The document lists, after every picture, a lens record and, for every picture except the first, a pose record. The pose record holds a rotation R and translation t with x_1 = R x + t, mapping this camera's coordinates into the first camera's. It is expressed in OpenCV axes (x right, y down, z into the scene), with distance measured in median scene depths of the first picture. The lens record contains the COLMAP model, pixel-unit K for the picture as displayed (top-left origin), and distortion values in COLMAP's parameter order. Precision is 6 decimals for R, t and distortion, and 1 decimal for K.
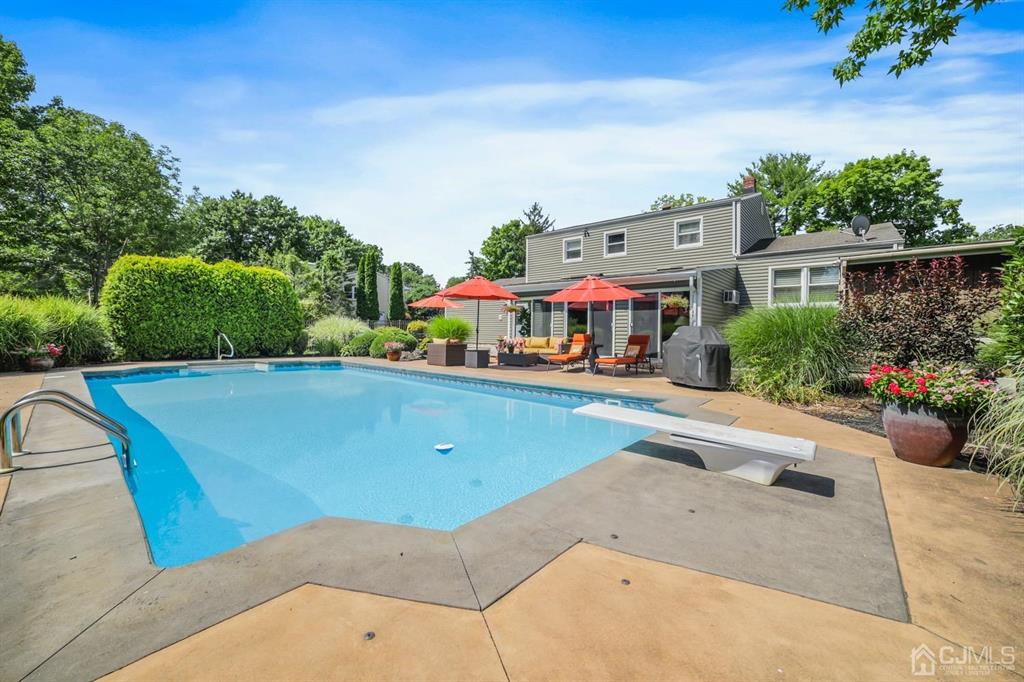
lens RADIAL K [[400.6, 0, 512.0], [0, 400.6, 341.0], [0, 0, 1]] dist [-0.029583, 0.000359]
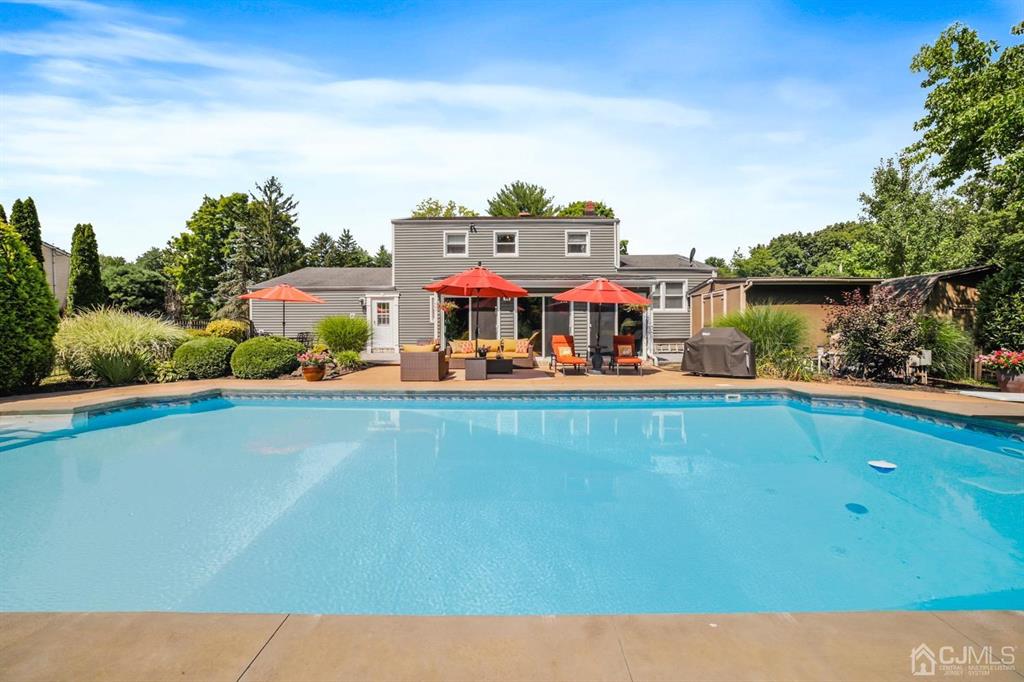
lens RADIAL K [[400.6, 0, 512.0], [0, 400.6, 341.0], [0, 0, 1]] dist [-0.029583, 0.000359]
pose [[0.758514, -0.026684, 0.651110, -0.450336], [0.026574, 0.999597, 0.010008, -0.013417], [-0.651114, 0.009712, 0.758917, 0.279669]]
